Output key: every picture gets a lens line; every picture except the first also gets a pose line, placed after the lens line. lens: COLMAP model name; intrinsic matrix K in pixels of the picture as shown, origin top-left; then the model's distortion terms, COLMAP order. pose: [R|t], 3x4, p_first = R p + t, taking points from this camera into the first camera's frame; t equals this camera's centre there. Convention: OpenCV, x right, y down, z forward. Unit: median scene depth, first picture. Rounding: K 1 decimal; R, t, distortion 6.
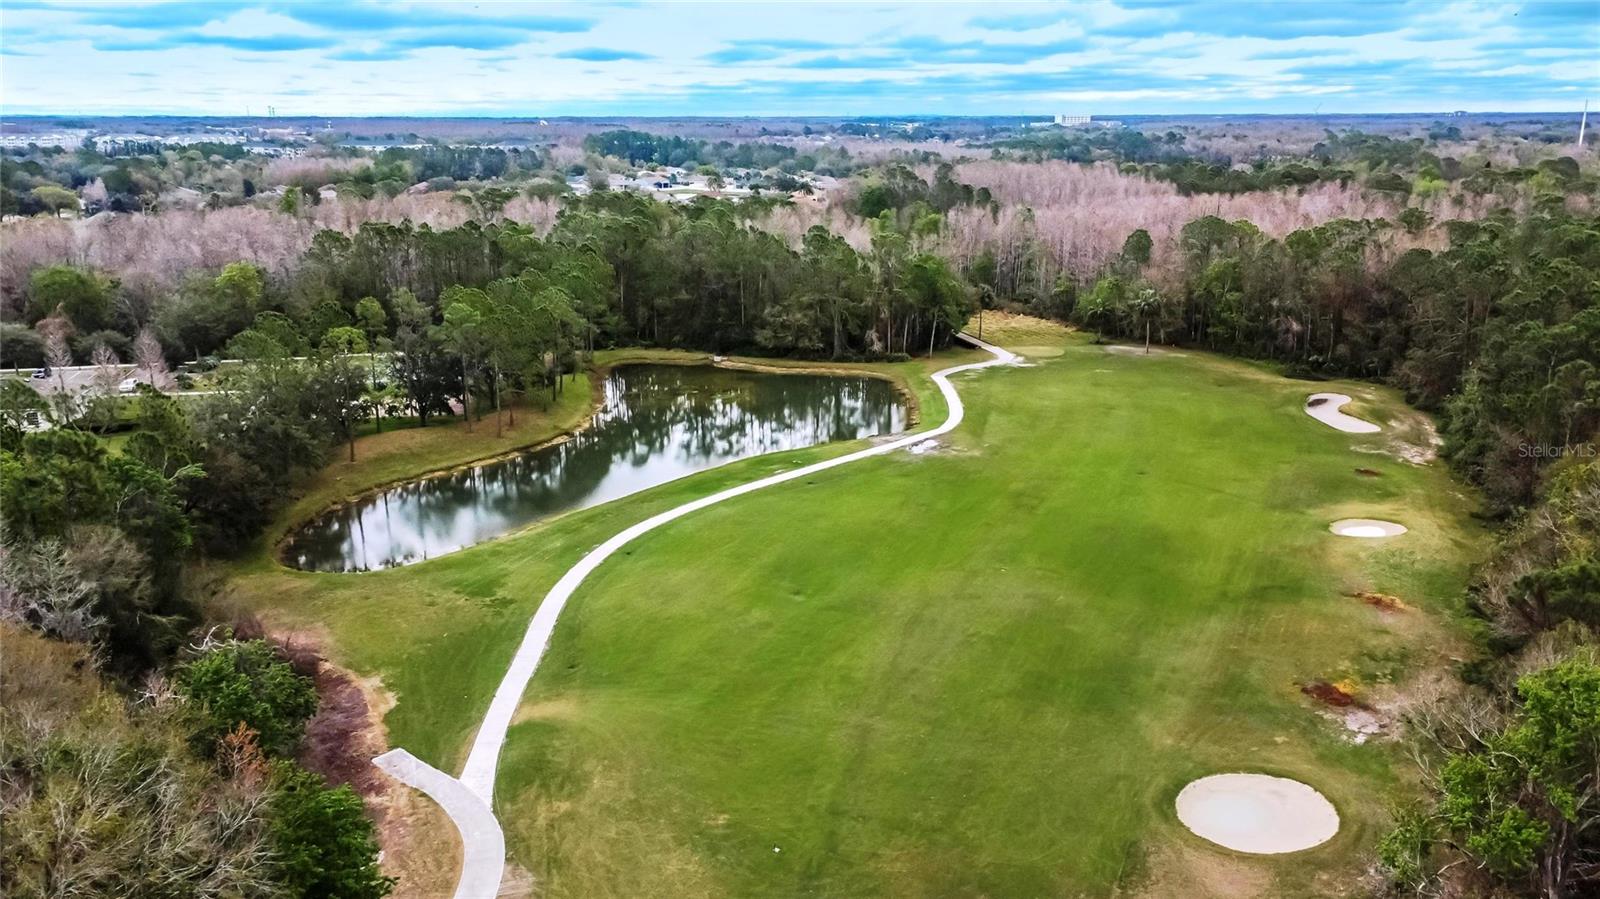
lens RADIAL K [[1187.6, 0, 798.1], [0, 1187.6, 450.2], [0, 0, 1]] dist [0.001773, -0.000584]
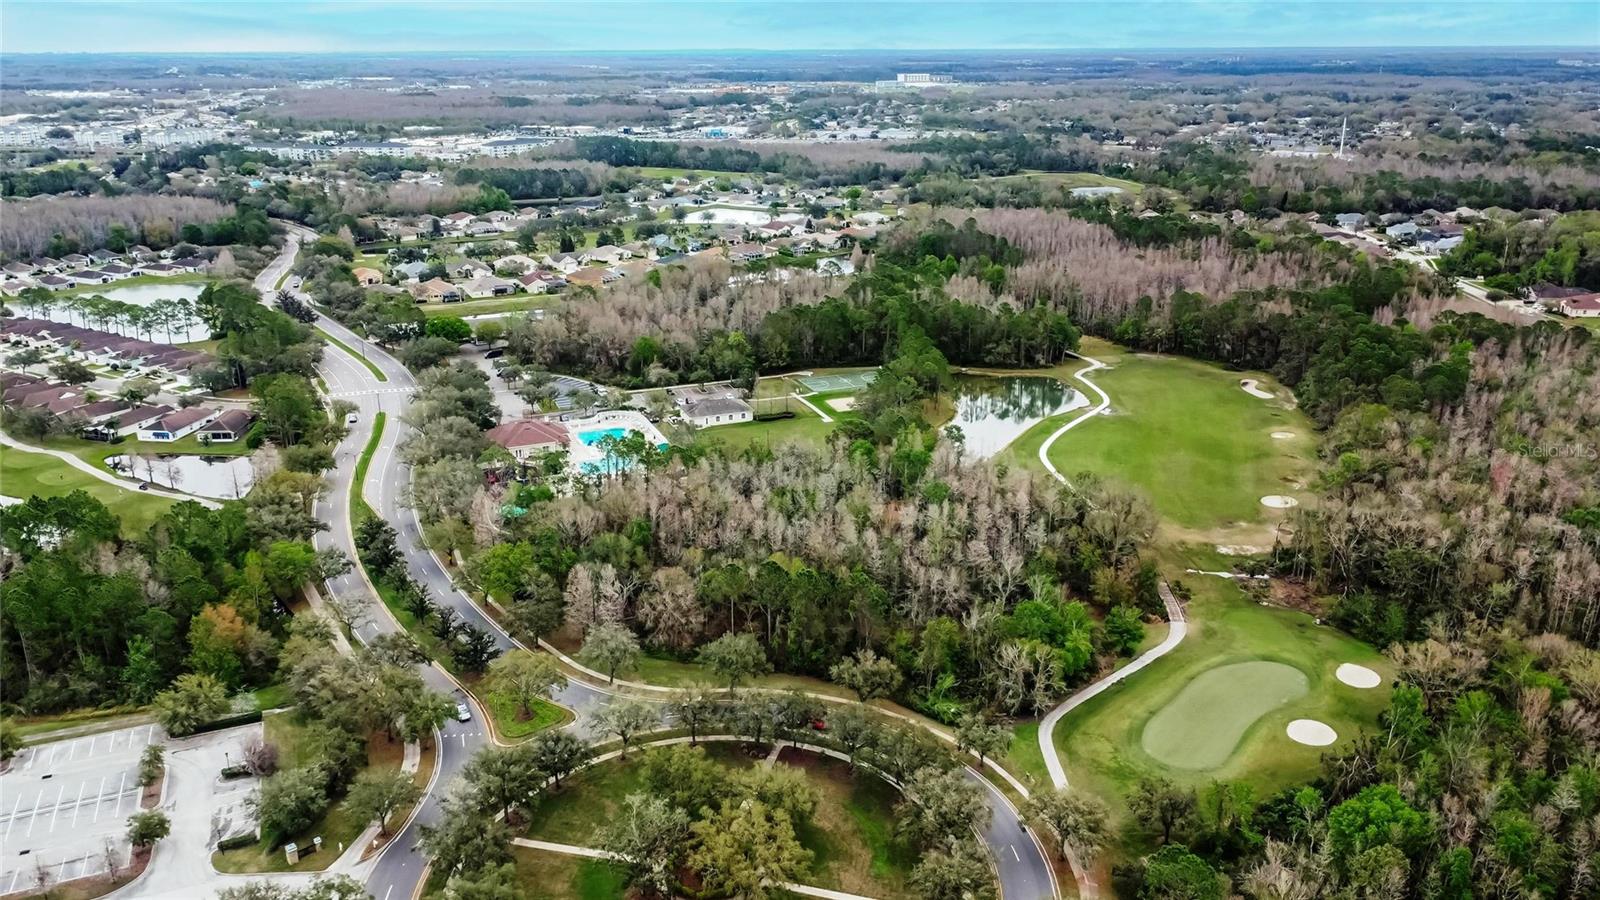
lens RADIAL K [[1187.6, 0, 801.3], [0, 1187.6, 449.6], [0, 0, 1]] dist [0.001773, -0.000584]
pose [[0.986953, -0.051032, 0.152709, -0.831671], [0.042394, 0.997340, 0.059297, -0.089440], [-0.155328, -0.052049, 0.986491, -1.249811]]
